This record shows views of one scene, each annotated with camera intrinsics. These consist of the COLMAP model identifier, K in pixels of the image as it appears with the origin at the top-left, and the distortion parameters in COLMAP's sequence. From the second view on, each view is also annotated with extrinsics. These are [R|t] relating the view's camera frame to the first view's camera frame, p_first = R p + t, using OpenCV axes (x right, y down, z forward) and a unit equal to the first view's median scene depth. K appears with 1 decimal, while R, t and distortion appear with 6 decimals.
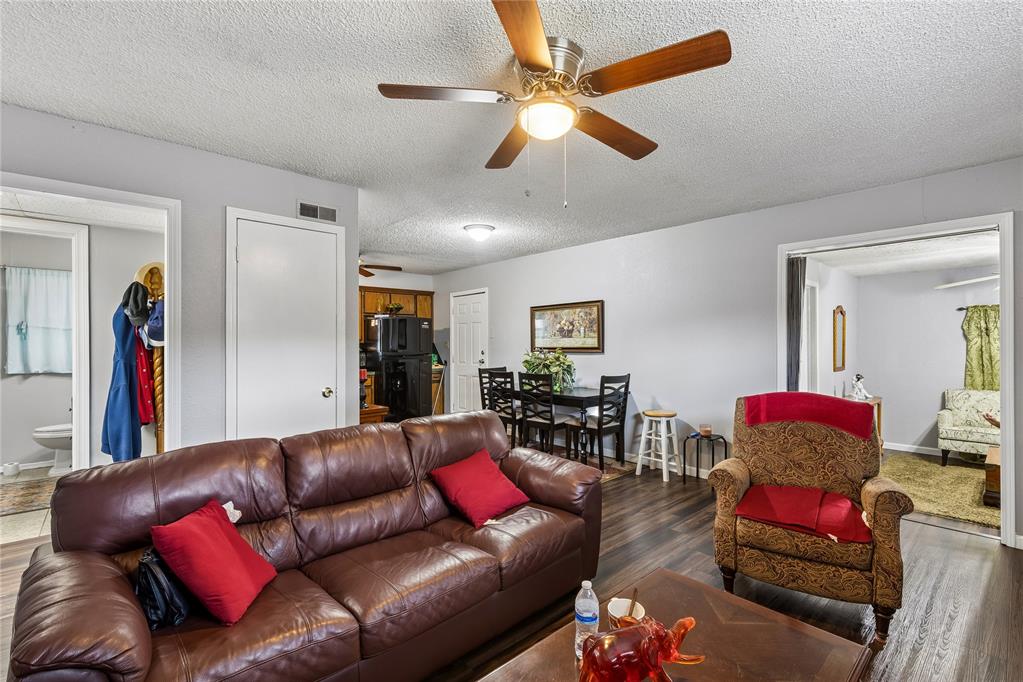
lens RADIAL K [[466.6, 0, 516.1], [0, 466.6, 348.6], [0, 0, 1]] dist [0.000613, -0.000035]
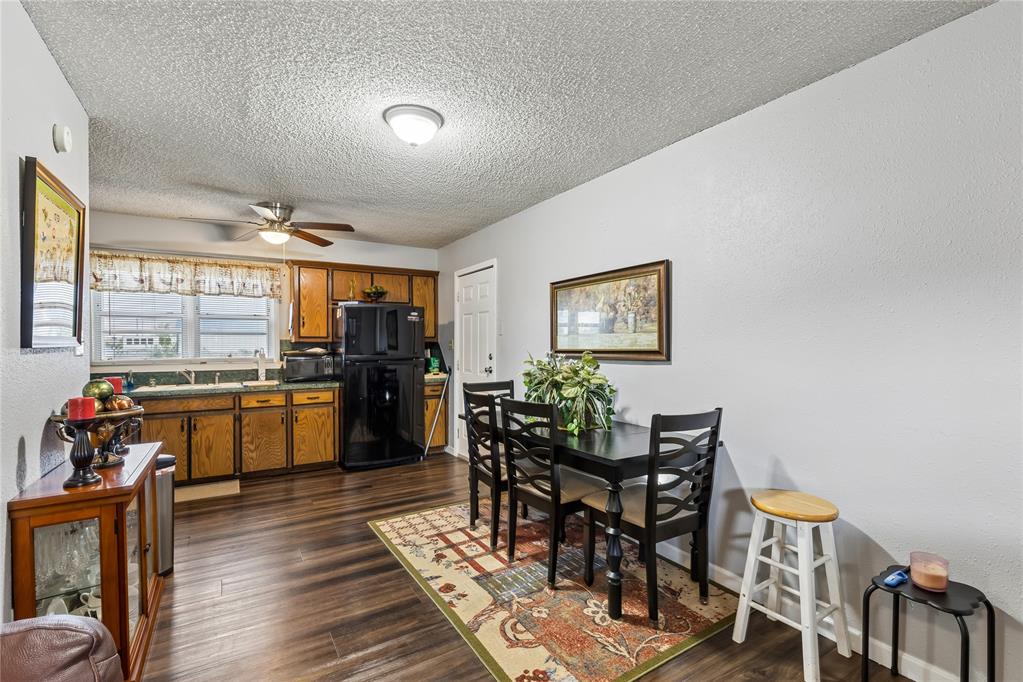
lens RADIAL K [[466.6, 0, 516.1], [0, 466.6, 348.6], [0, 0, 1]] dist [0.000613, -0.000035]
pose [[0.981574, 0.007000, -0.190956, 0.119605], [-0.007448, 0.999971, -0.001629, -0.003020], [0.190939, 0.003021, 0.981597, 0.457932]]
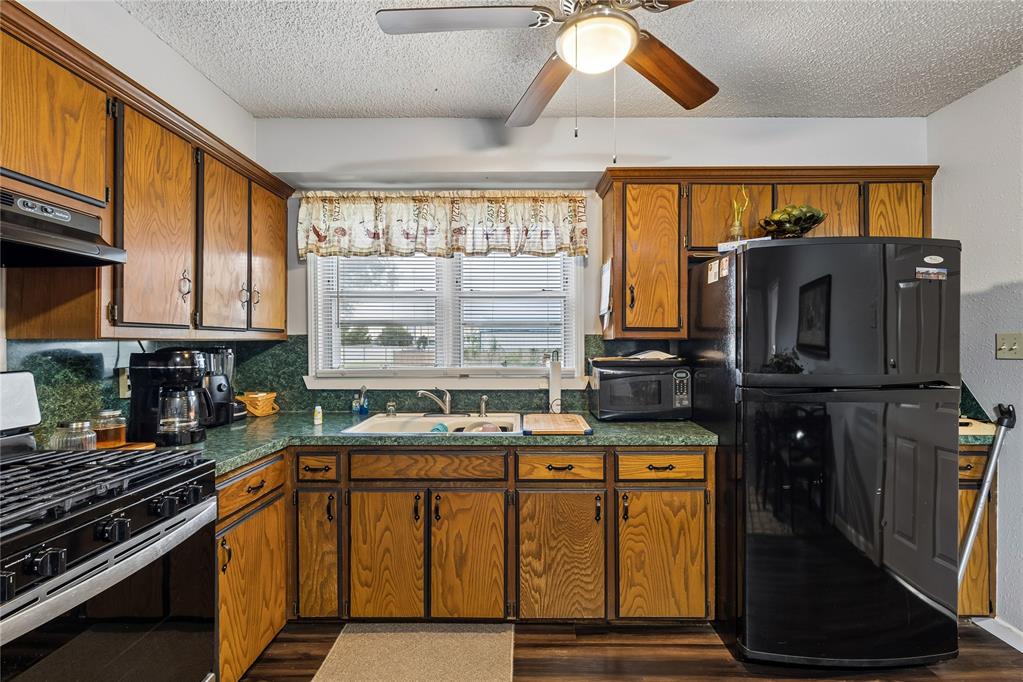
lens RADIAL K [[466.9, 0, 513.8], [0, 466.9, 336.6], [0, 0, 1]] dist [0.000385, 0.000015]
pose [[0.725591, 0.000430, -0.688126, -0.243935], [-0.012407, 0.999845, -0.012458, -0.009522], [0.688014, 0.017577, 0.725484, 0.881704]]
